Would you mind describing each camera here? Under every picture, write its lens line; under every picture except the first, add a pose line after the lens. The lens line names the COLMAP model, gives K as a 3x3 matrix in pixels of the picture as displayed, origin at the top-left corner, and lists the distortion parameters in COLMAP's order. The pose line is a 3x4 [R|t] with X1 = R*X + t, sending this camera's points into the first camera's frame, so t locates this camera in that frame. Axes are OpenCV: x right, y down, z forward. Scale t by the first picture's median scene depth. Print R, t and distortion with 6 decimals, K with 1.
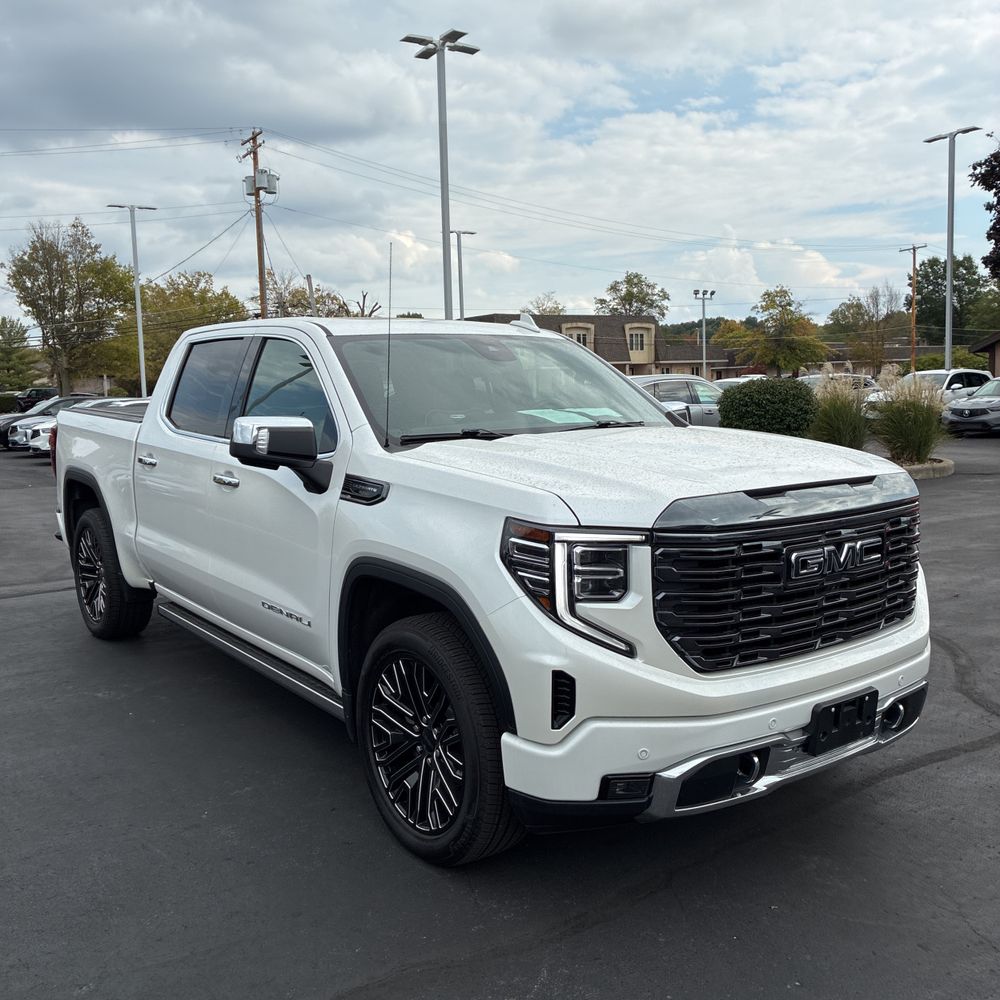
lens RADIAL K [[1037.9, 0, 498.0], [0, 1037.9, 513.3], [0, 0, 1]] dist [0.067808, -0.094674]
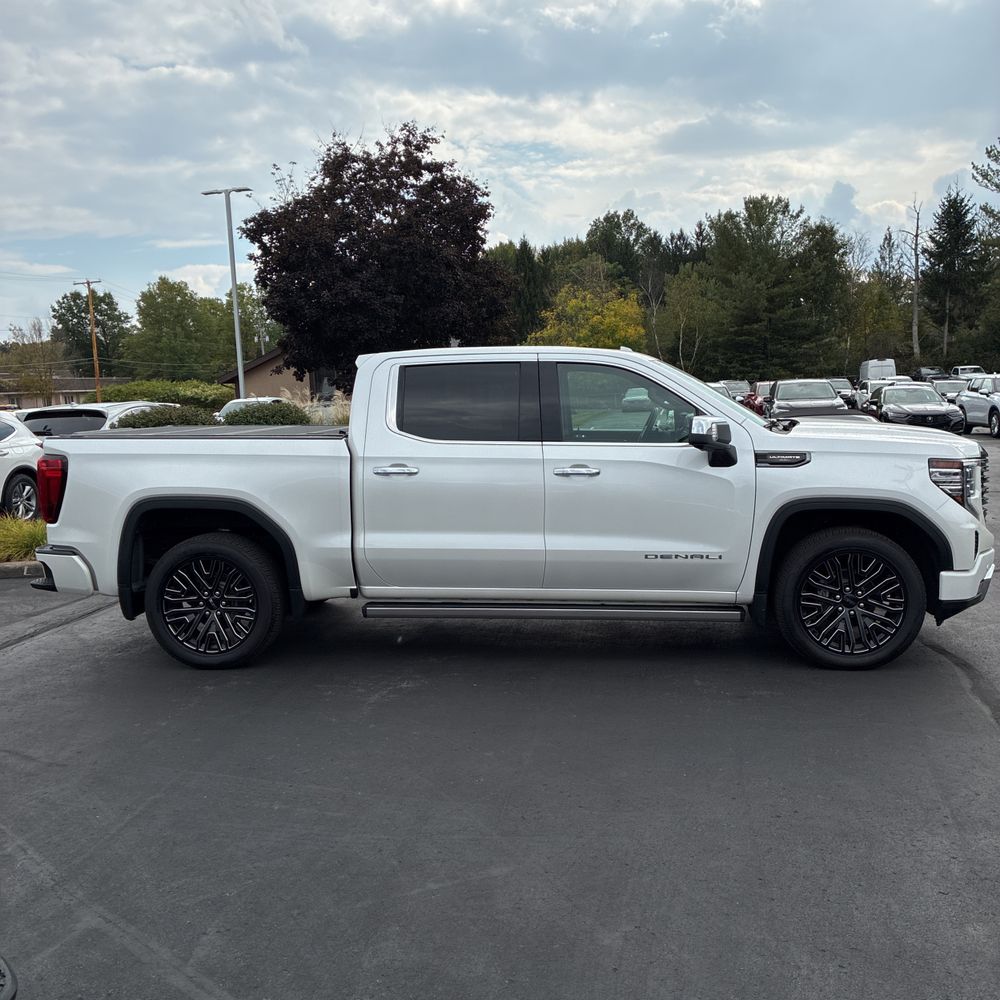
lens RADIAL K [[1072.7, 0, 501.1], [0, 1072.7, 513.0], [0, 0, 1]] dist [-0.081284, 0.453163]
pose [[0.658225, -0.091639, 0.747223, -1.367968], [0.117056, 0.992950, 0.018660, -0.017427], [-0.743665, 0.075184, 0.664312, 0.203420]]
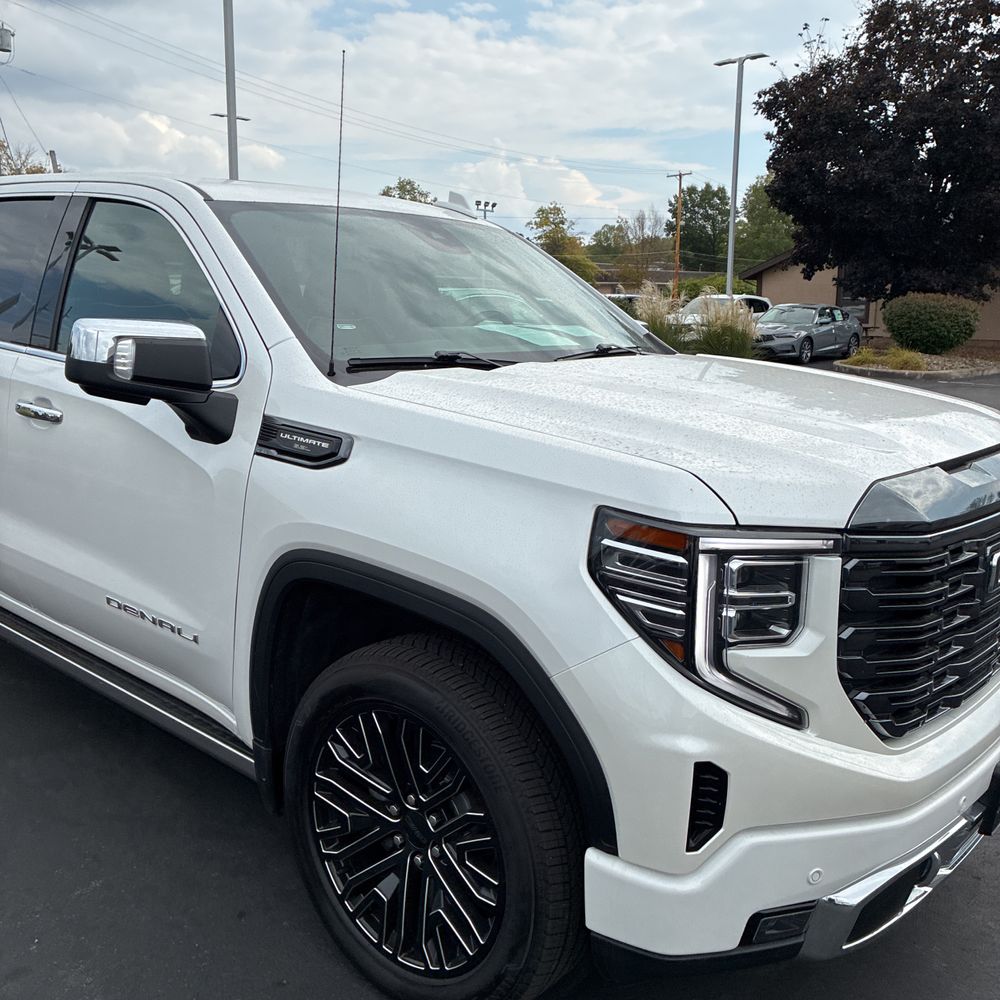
lens RADIAL K [[1018.9, 0, 507.0], [0, 1018.9, 501.2], [0, 0, 1]] dist [0.031562, 0.009685]
pose [[0.971201, -0.002170, 0.238251, -0.131023], [-0.016224, 0.997035, 0.075219, -0.030108], [-0.237708, -0.076918, 0.968286, 0.300666]]
